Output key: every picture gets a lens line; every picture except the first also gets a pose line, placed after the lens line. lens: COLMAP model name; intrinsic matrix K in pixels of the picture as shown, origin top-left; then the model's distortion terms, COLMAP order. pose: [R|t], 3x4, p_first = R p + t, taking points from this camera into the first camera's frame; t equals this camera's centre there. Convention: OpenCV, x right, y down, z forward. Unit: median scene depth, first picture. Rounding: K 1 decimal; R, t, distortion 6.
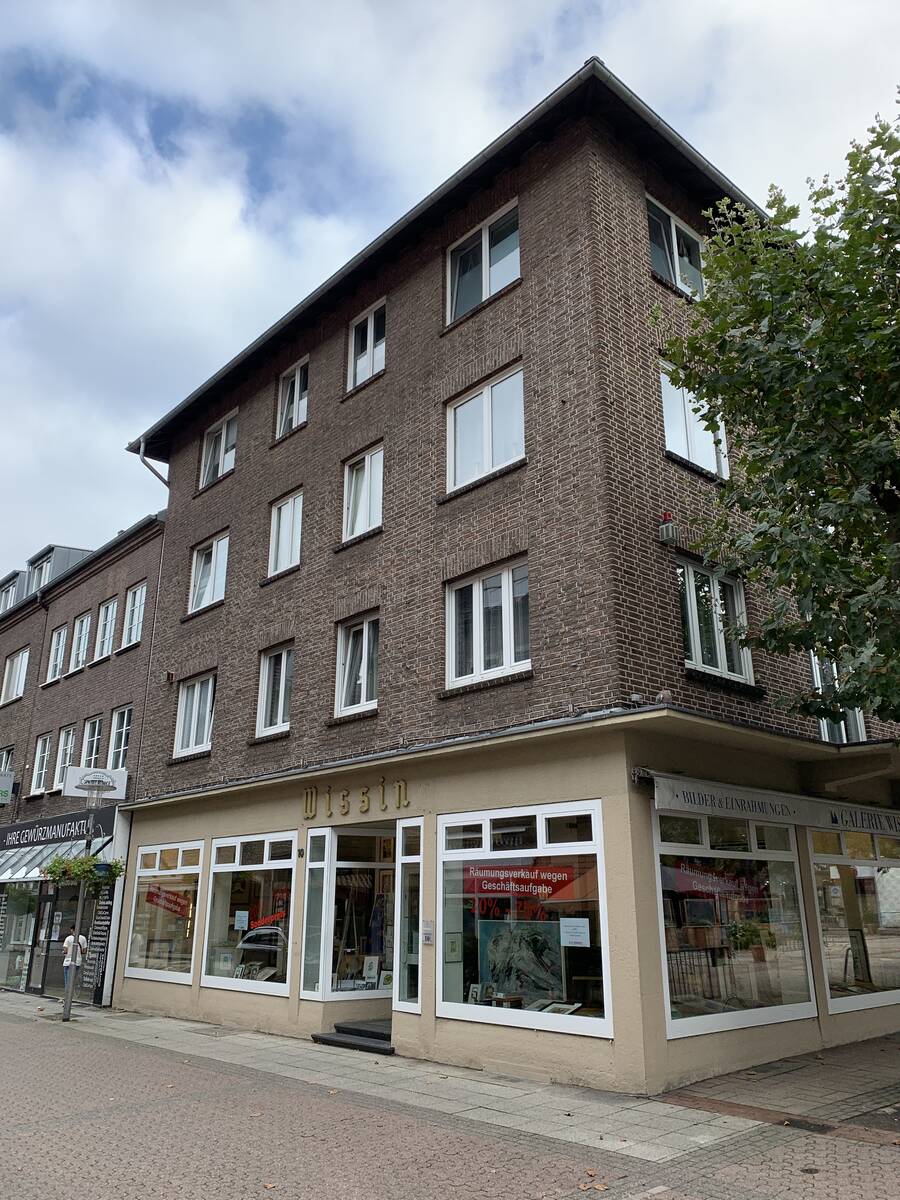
lens RADIAL K [[896.8, 0, 450.0], [0, 896.8, 600.0], [0, 0, 1]] dist [0.030626, -0.005549]
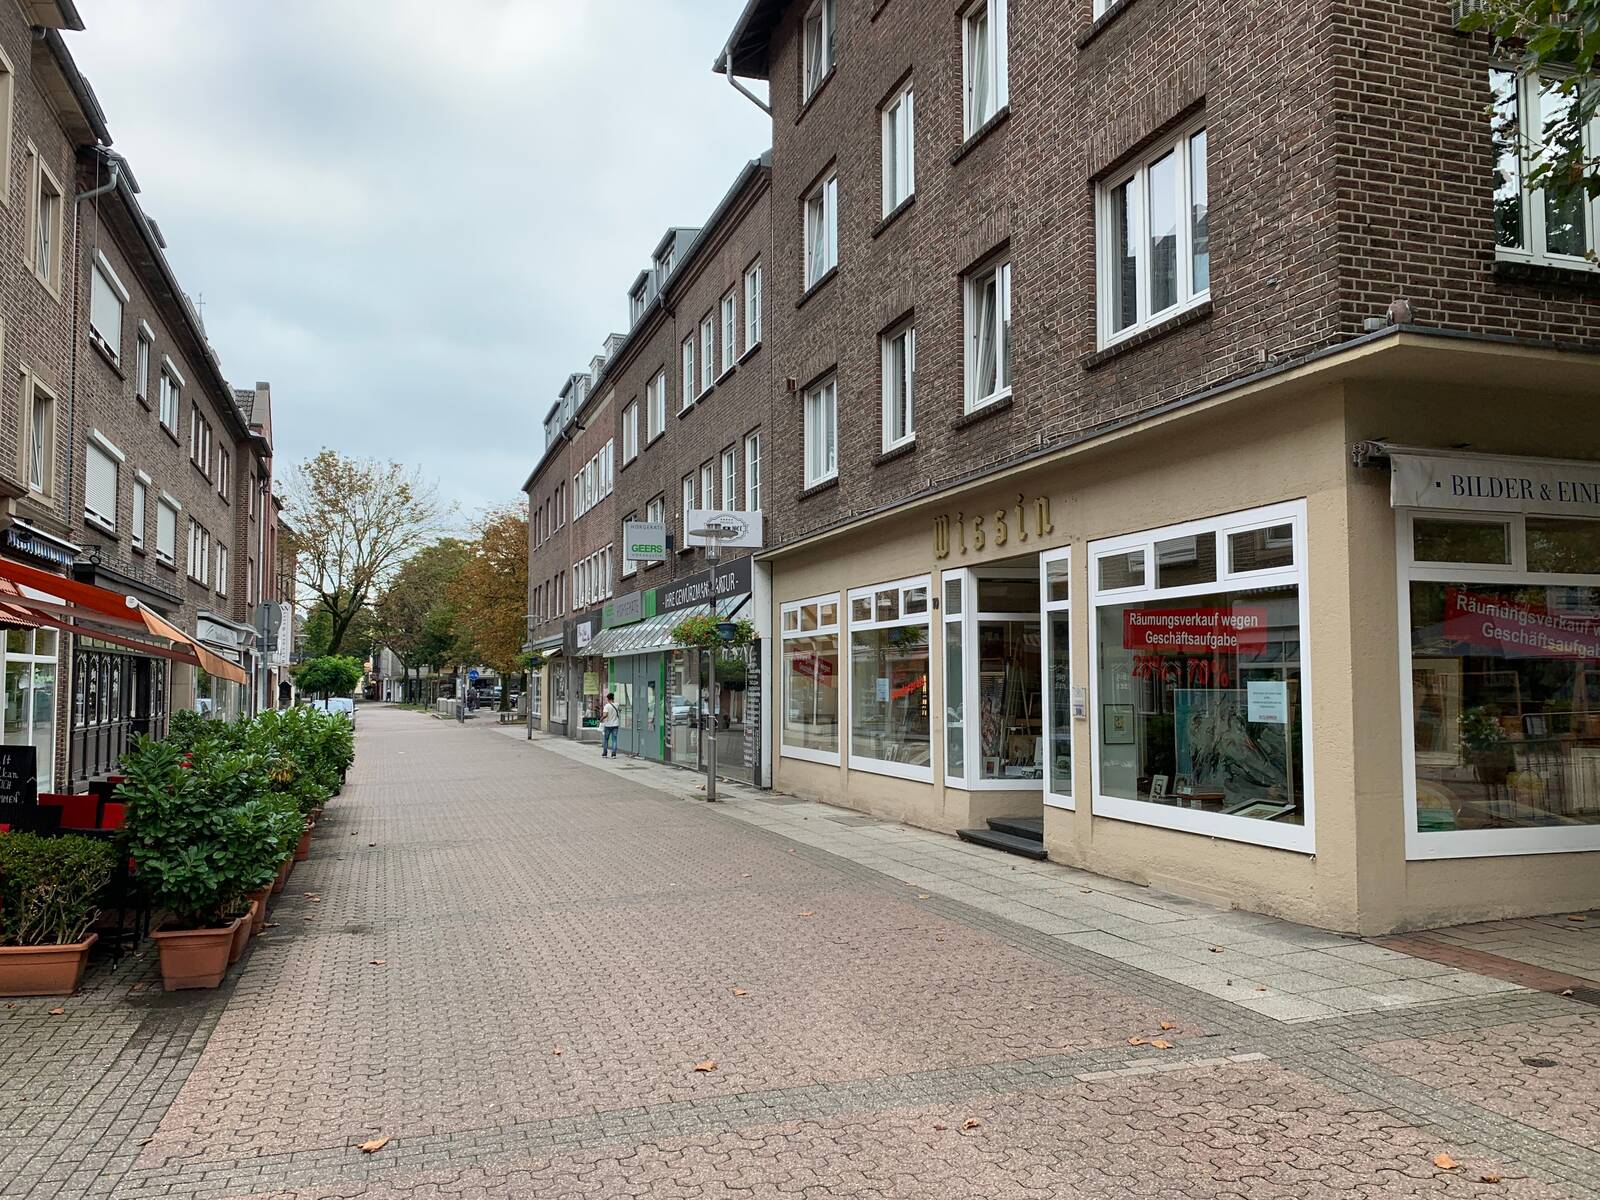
lens RADIAL K [[1223.7, 0, 800.0], [0, 1223.7, 600.0], [0, 0, 1]] dist [0.086832, -0.087444]
pose [[0.919165, -0.027093, -0.392940, 0.146840], [0.126737, 0.964919, 0.229932, 0.040538], [0.372926, -0.261146, 0.890353, 0.082199]]
